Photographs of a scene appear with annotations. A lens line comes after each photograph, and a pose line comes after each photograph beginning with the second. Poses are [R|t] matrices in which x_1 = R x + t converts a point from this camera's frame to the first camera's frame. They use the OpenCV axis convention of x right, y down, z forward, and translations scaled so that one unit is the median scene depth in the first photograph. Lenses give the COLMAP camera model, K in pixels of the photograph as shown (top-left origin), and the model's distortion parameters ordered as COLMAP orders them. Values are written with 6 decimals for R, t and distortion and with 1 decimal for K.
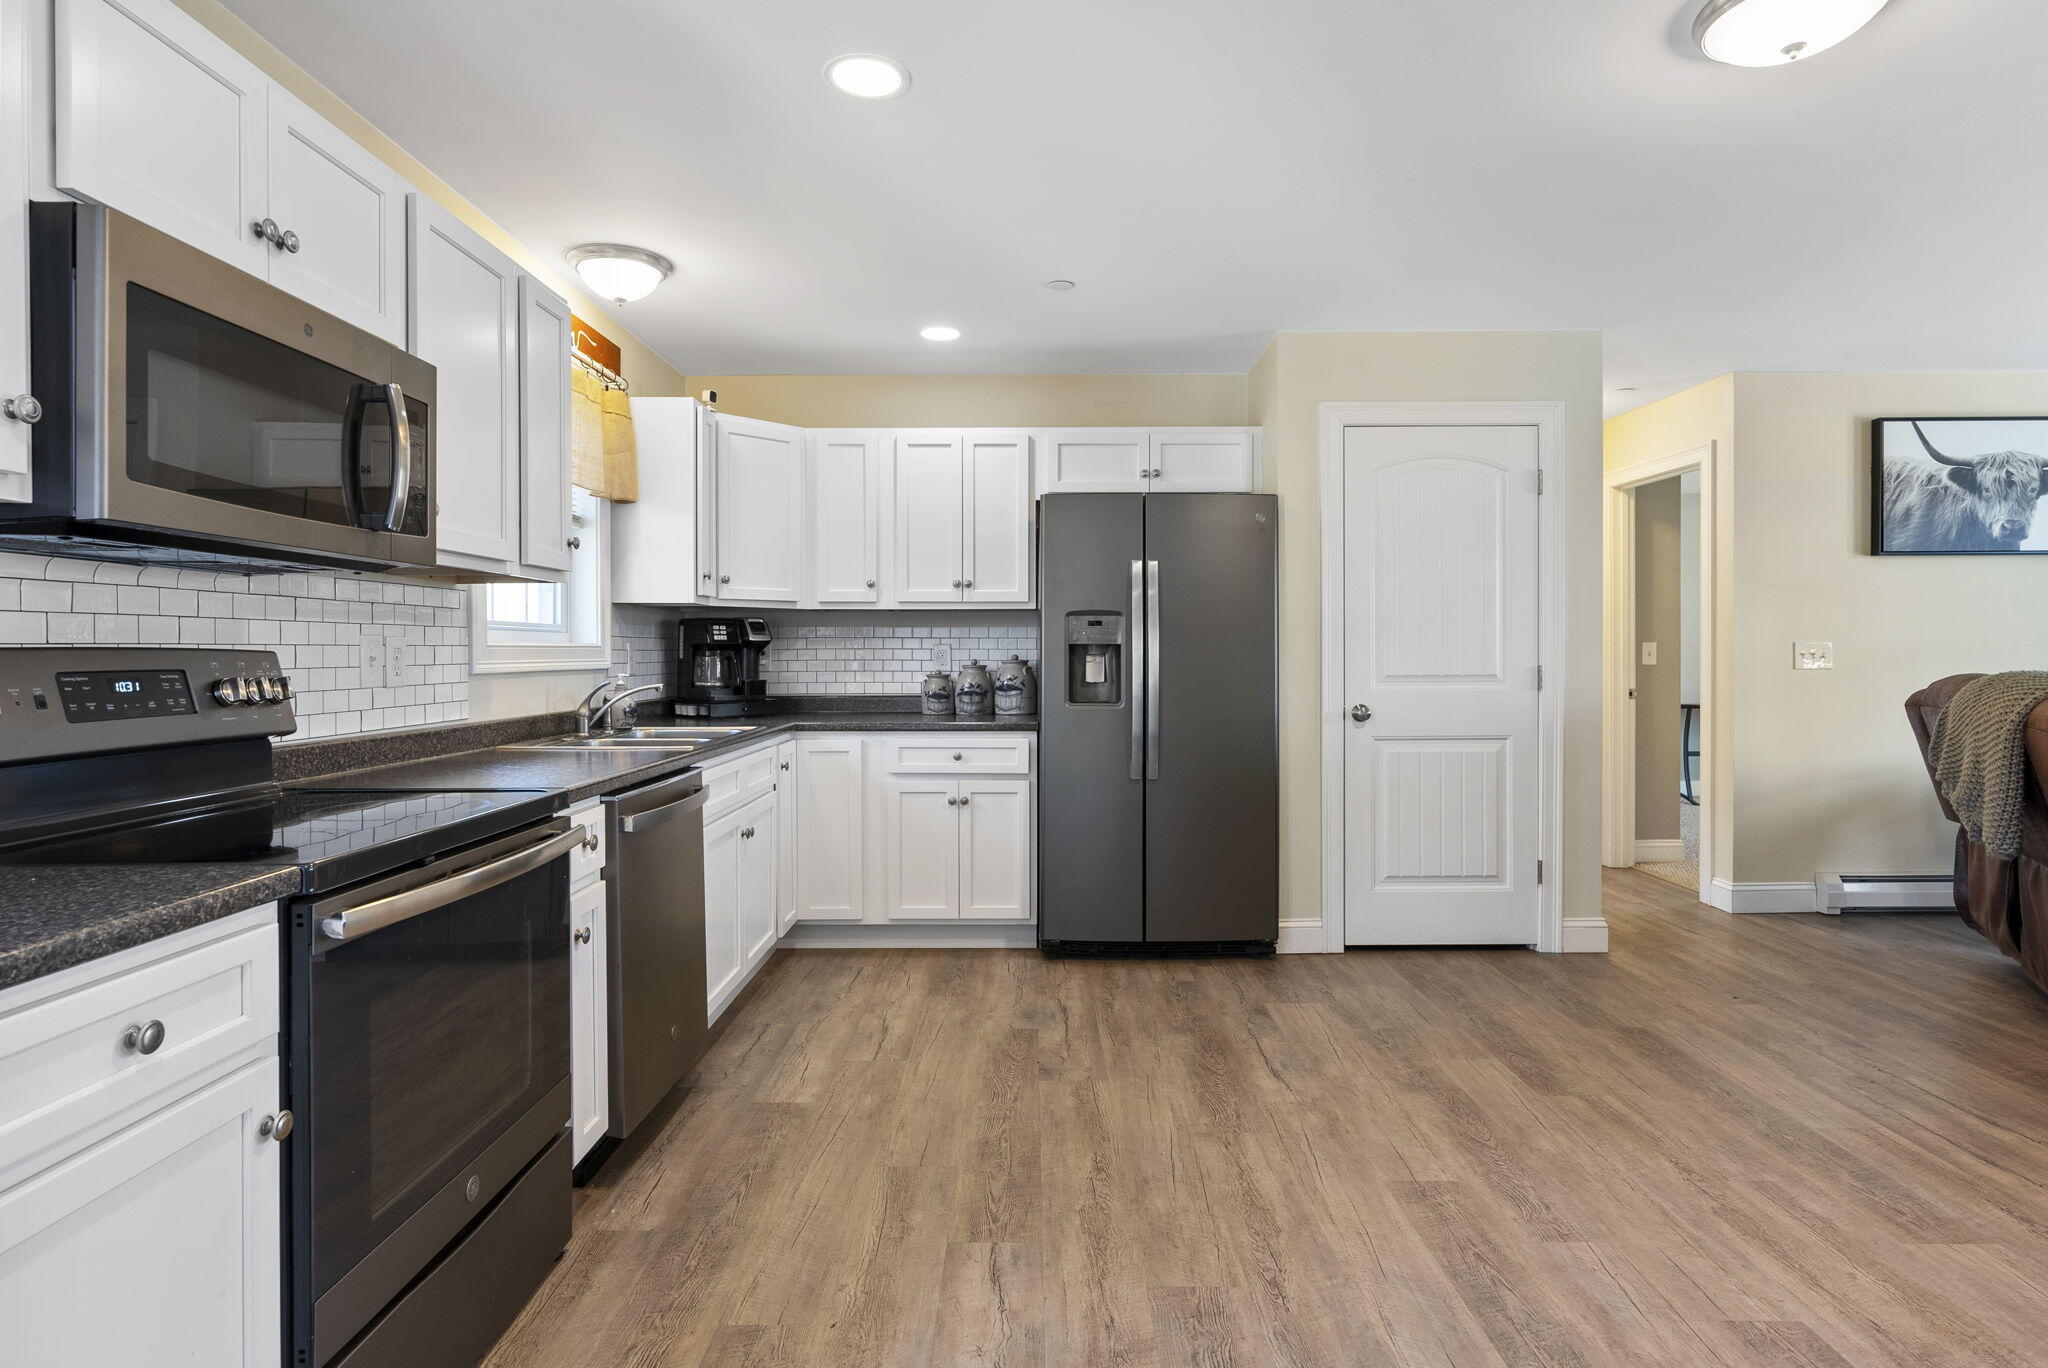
lens RADIAL K [[1043.1, 0, 1013.1], [0, 1043.1, 676.1], [0, 0, 1]] dist [-0.003826, 0.002329]
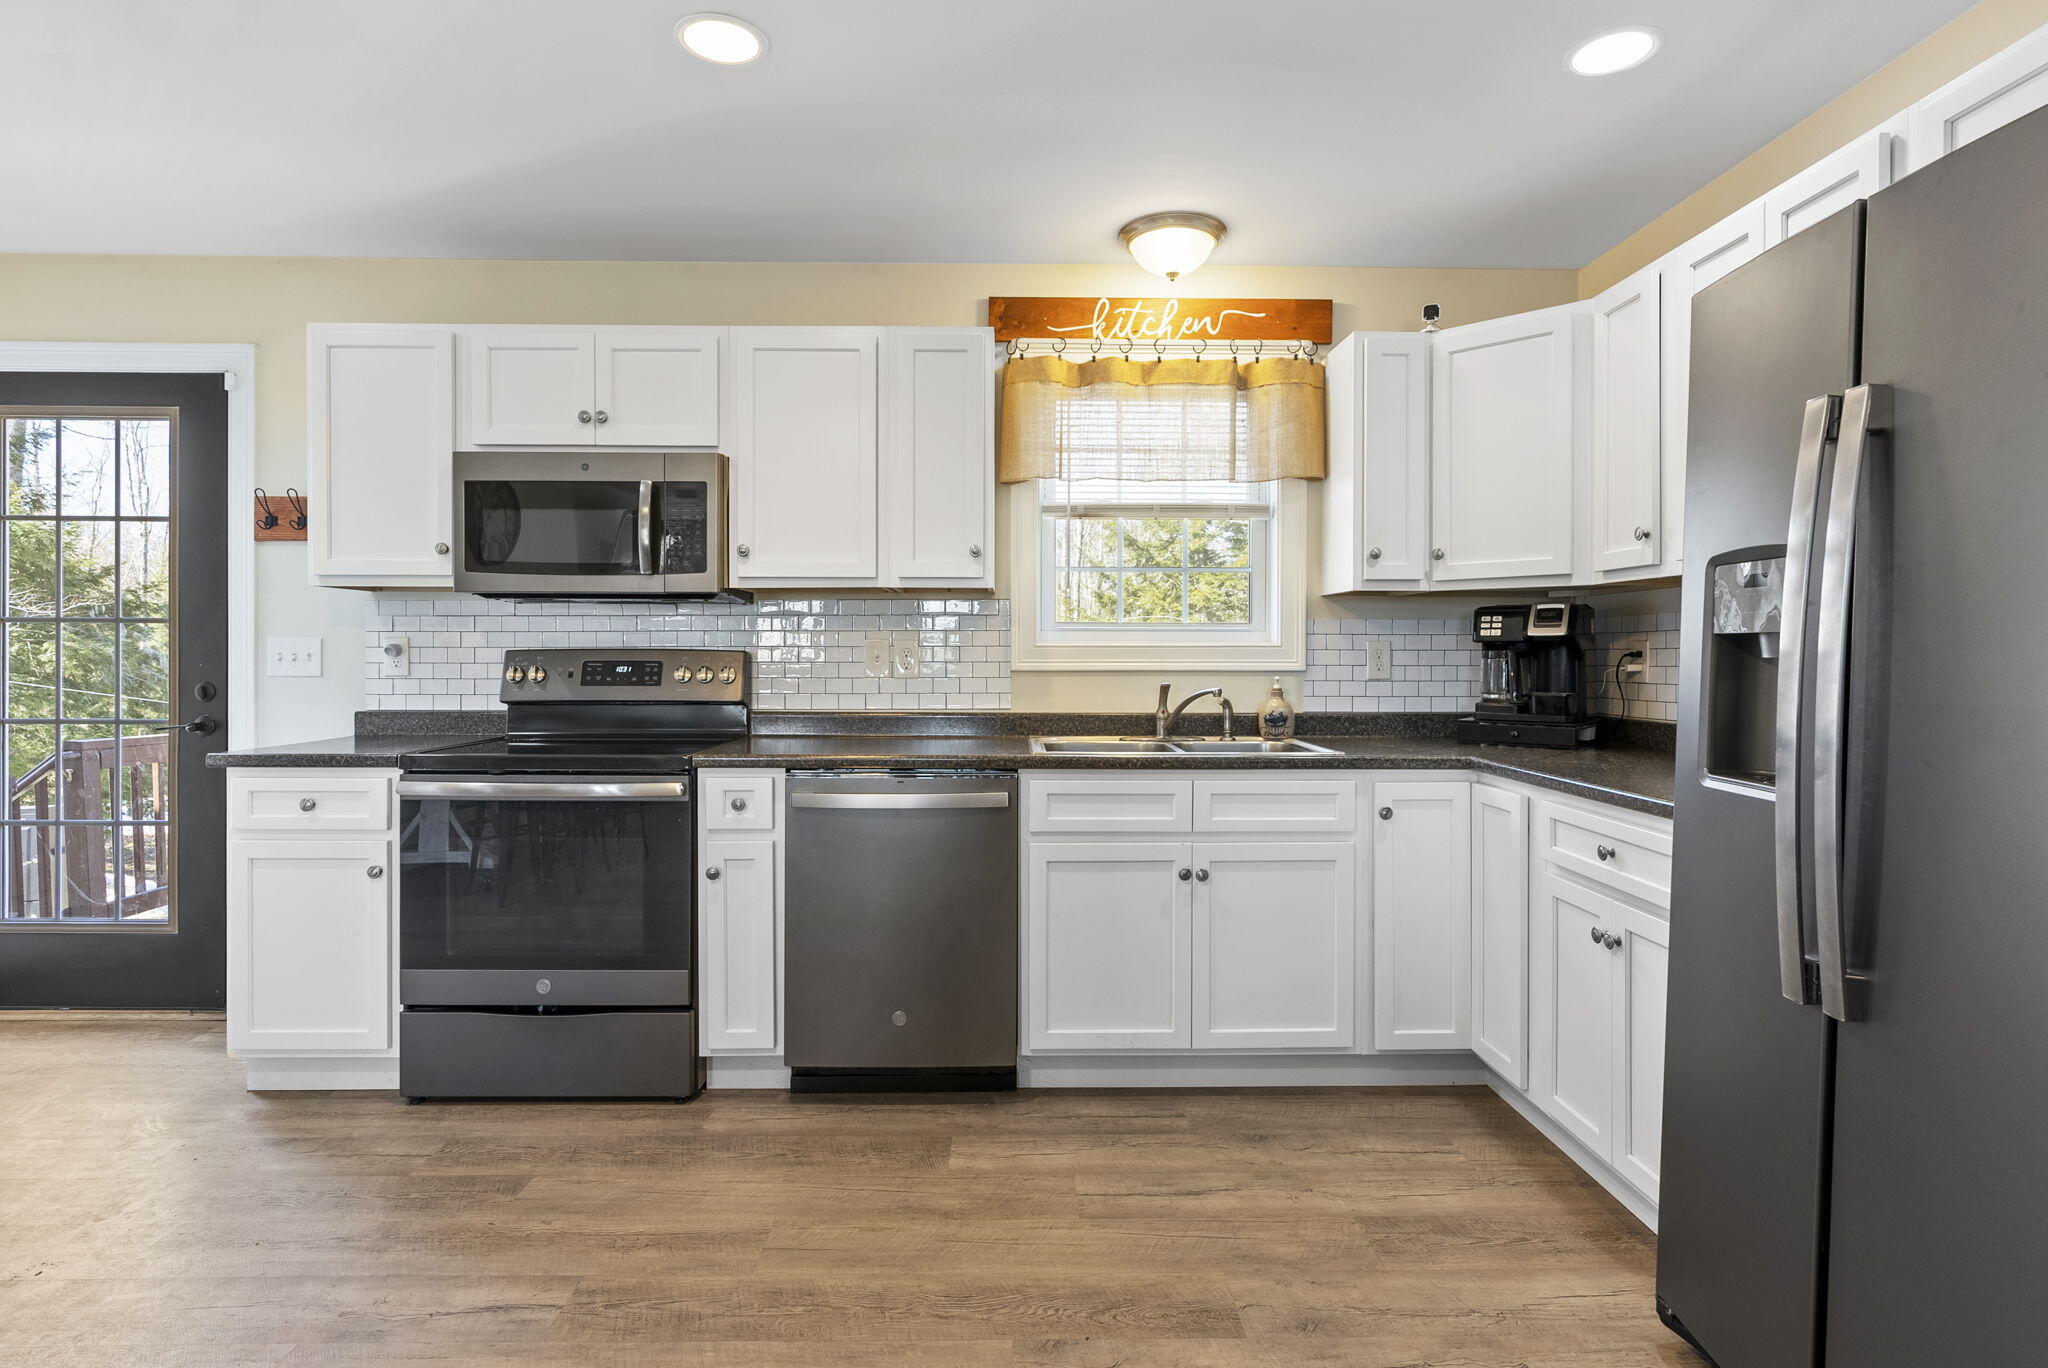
lens RADIAL K [[1043.1, 0, 1026.3], [0, 1043.1, 661.8], [0, 0, 1]] dist [-0.003826, 0.002329]
pose [[0.035720, 0.008626, -0.999325, 0.467713], [-0.023495, 0.999694, 0.007789, -0.015283], [0.999086, 0.023201, 0.035912, 0.710963]]
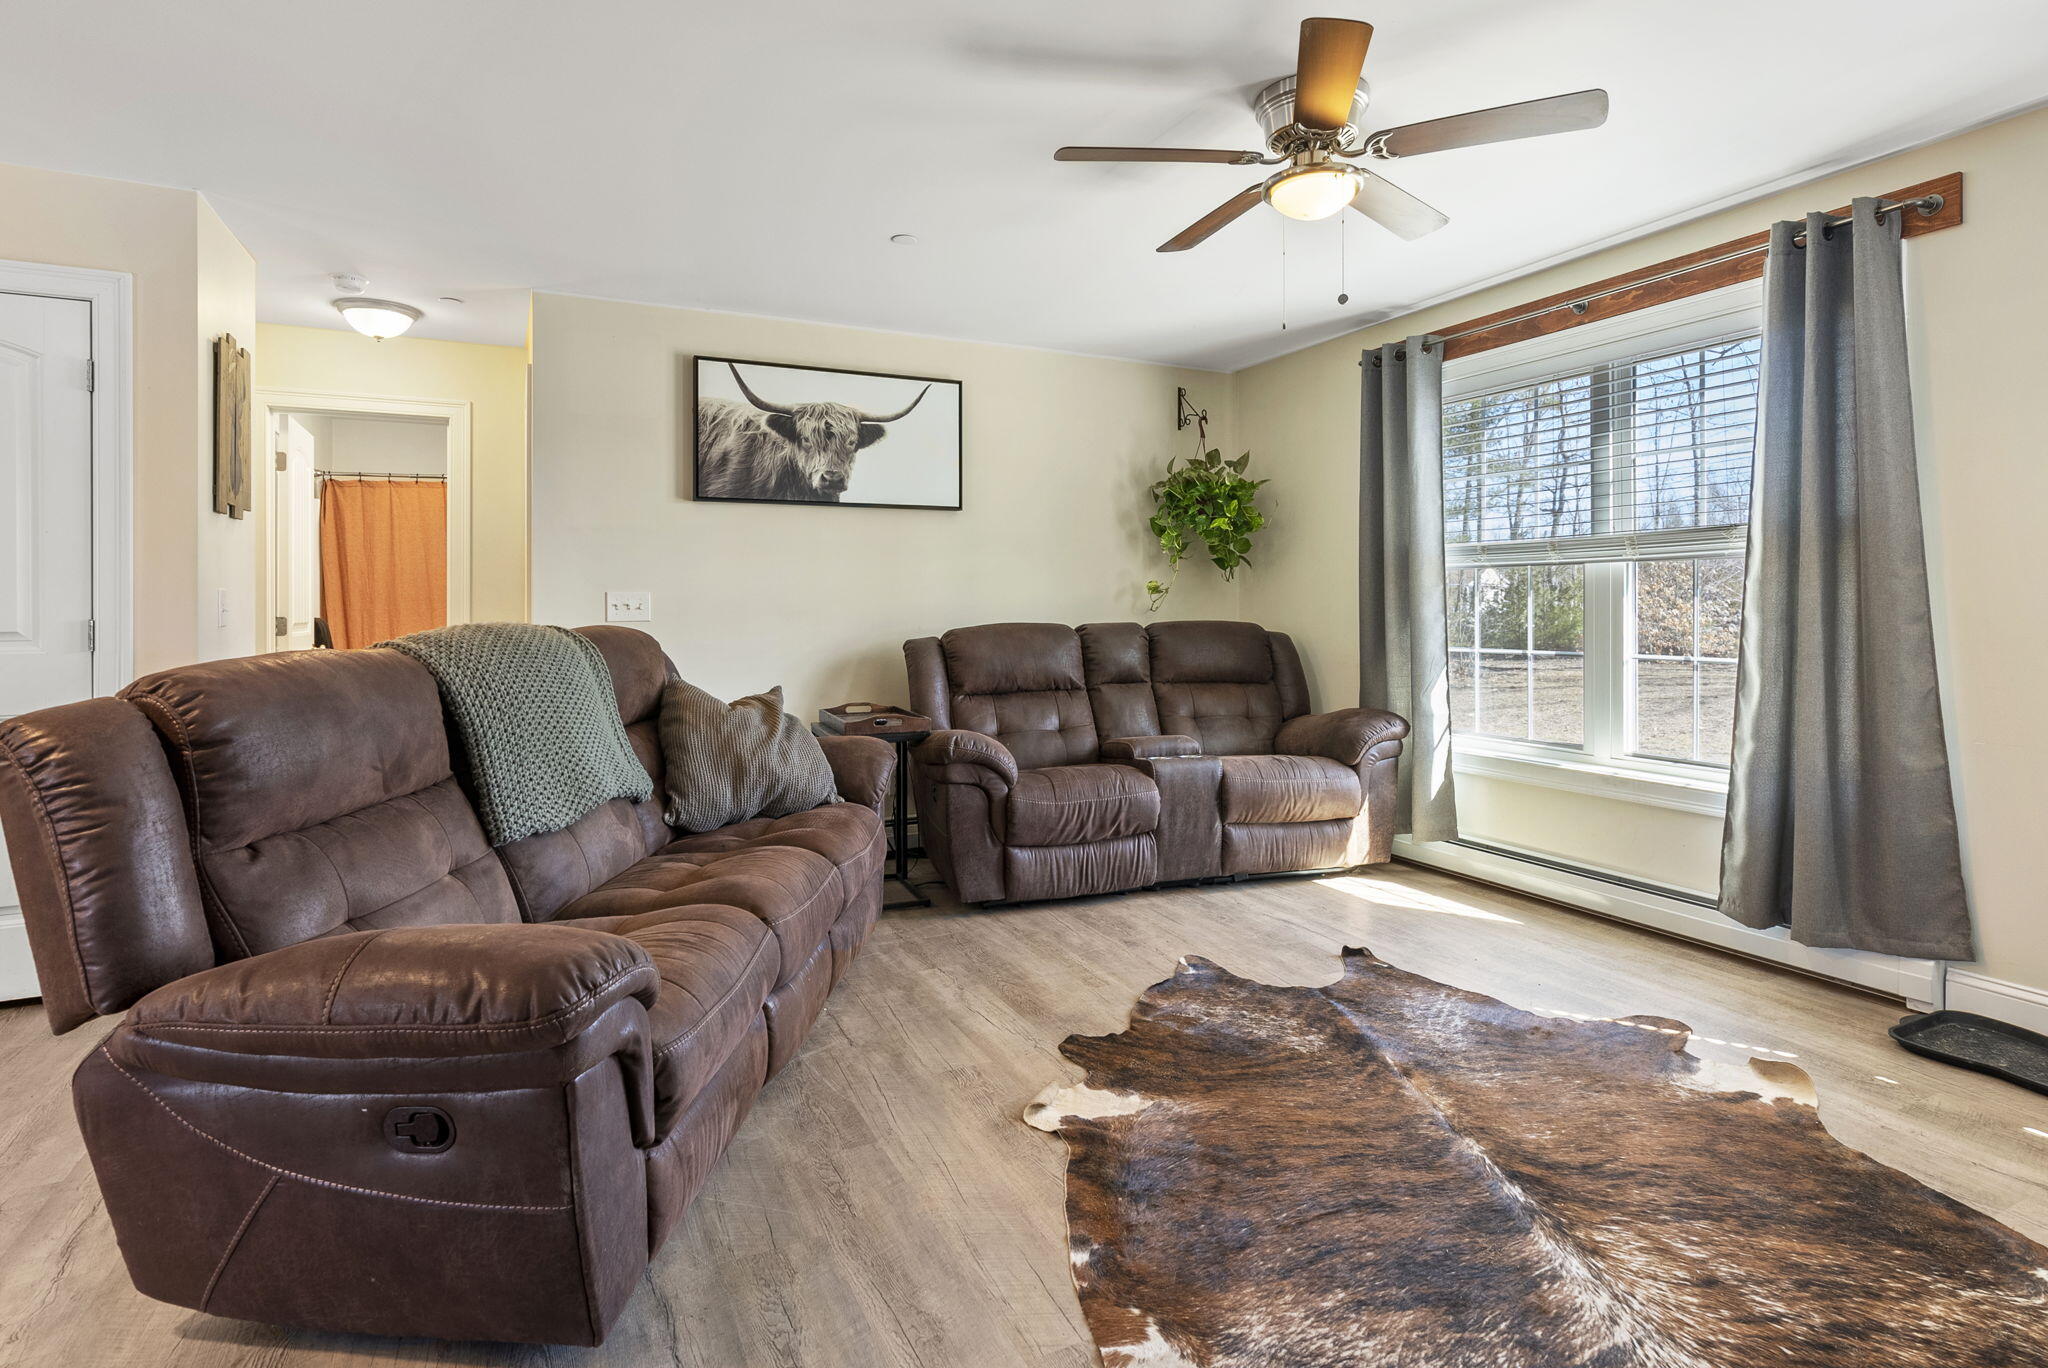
lens RADIAL K [[1026.2, 0, 1069.0], [0, 1026.2, 598.4], [0, 0, 1]] dist [0.020966, 0.000762]
pose [[0.896888, 0.002975, 0.442247, 0.794322], [0.012053, 0.999442, -0.031167, 0.006614], [-0.442093, 0.033284, 0.896352, 0.018794]]
